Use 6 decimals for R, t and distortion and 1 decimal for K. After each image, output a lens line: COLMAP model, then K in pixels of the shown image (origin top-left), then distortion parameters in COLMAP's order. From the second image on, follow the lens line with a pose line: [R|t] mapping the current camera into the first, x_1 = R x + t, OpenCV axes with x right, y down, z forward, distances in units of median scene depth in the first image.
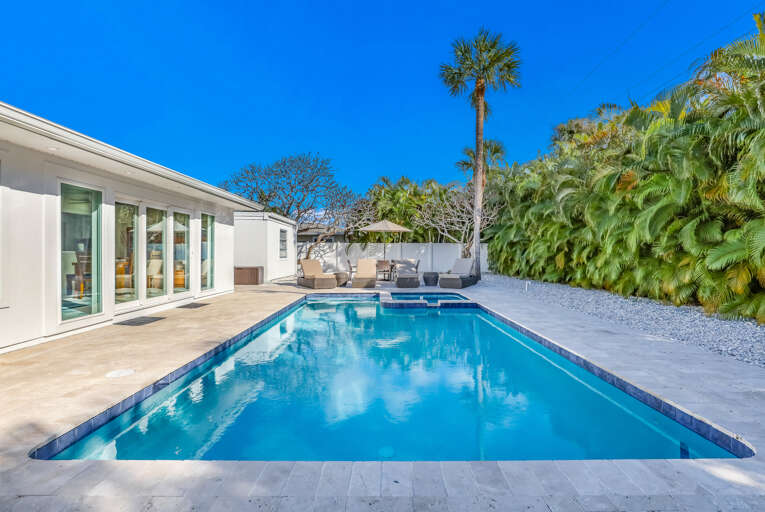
lens RADIAL K [[381.9, 0, 381.3], [0, 381.9, 251.8], [0, 0, 1]] dist [0.000599, -0.000012]
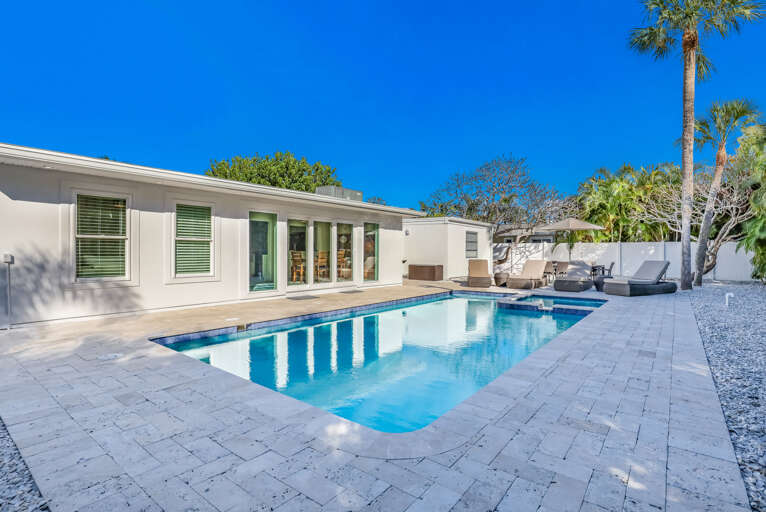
lens RADIAL K [[376.9, 0, 383.0], [0, 376.9, 256.0], [0, 0, 1]] dist [-0.002569, -0.000321]
pose [[0.781458, 0.008604, -0.623899, 0.289034], [-0.002870, 0.999944, 0.010195, 0.000714], [0.623951, -0.006176, 0.781439, 0.021486]]
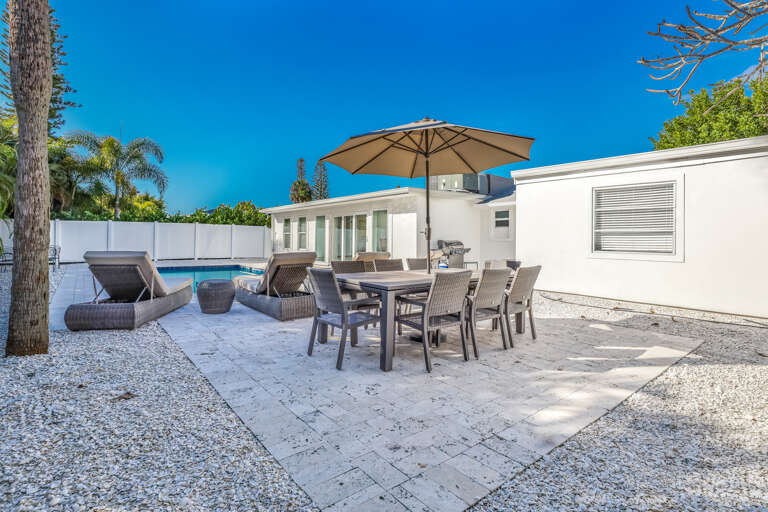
lens RADIAL K [[383.4, 0, 382.8], [0, 383.4, 251.8], [0, 0, 1]] dist [0.000599, -0.000012]
pose [[-0.793530, 0.028005, -0.607886, 0.267181], [0.002328, 0.999073, 0.042989, -0.009439], [0.608526, 0.032698, -0.792860, 1.594249]]
